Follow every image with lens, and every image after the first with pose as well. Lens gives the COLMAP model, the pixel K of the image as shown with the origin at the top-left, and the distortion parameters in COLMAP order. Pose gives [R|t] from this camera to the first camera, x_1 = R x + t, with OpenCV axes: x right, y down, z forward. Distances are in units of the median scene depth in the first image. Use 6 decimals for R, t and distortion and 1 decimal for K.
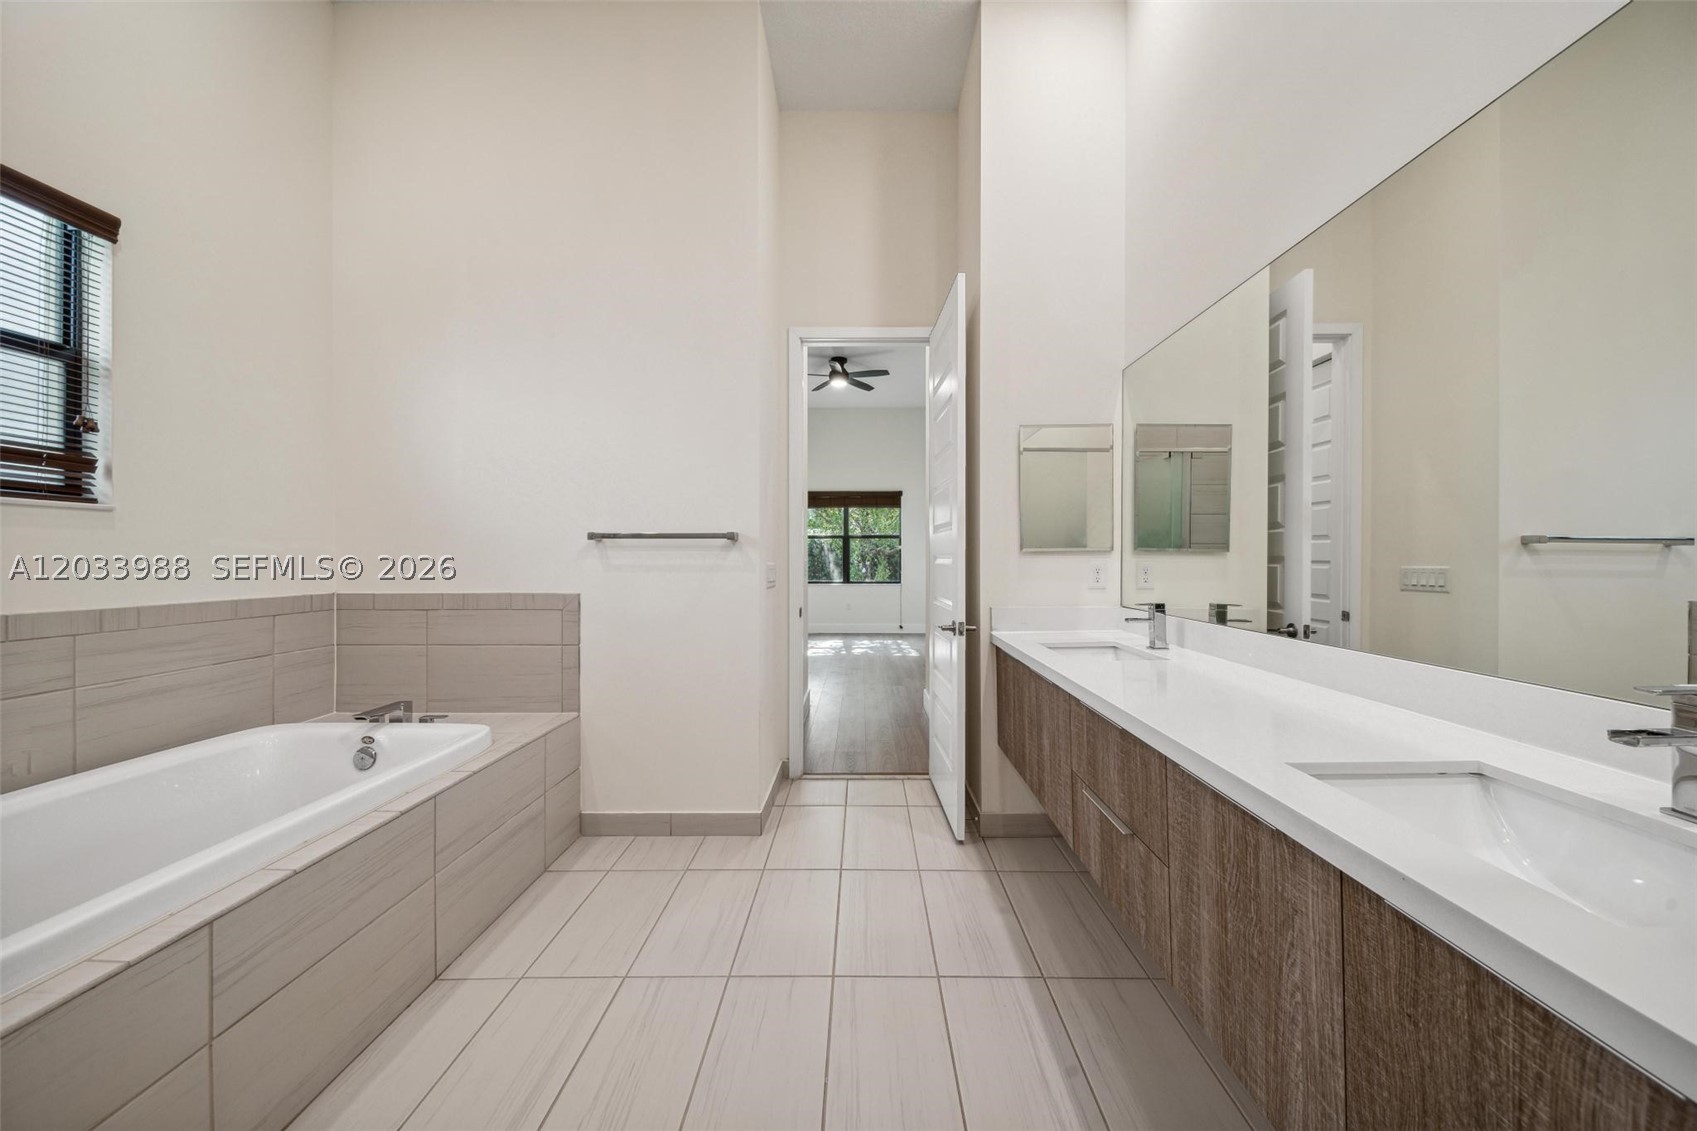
lens RADIAL K [[601.4, 0, 854.1], [0, 601.4, 573.3], [0, 0, 1]] dist [0.016357, -0.006389]
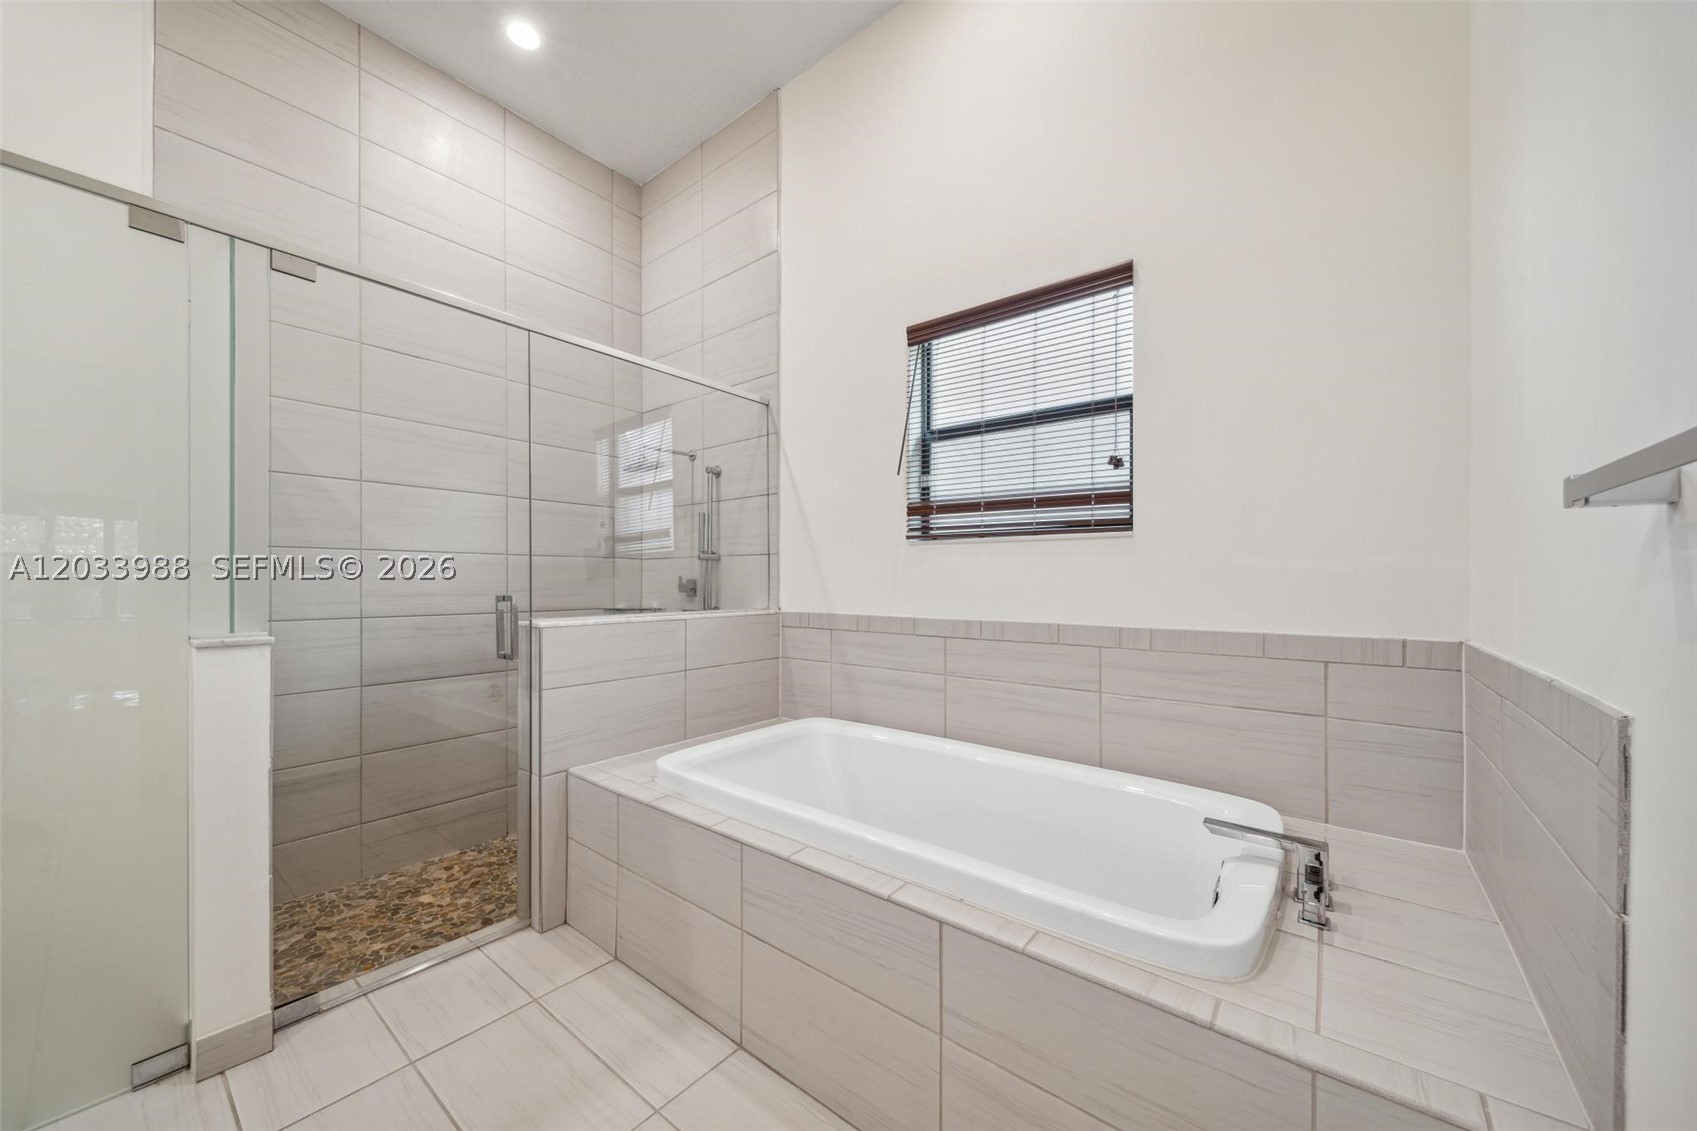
lens RADIAL K [[601.4, 0, 854.1], [0, 601.4, 573.3], [0, 0, 1]] dist [0.016357, -0.006389]
pose [[-0.610194, -0.013106, -0.792143, -0.079919], [-0.023957, 0.999711, 0.001915, -0.029163], [0.791889, 0.020146, -0.610332, 1.312981]]
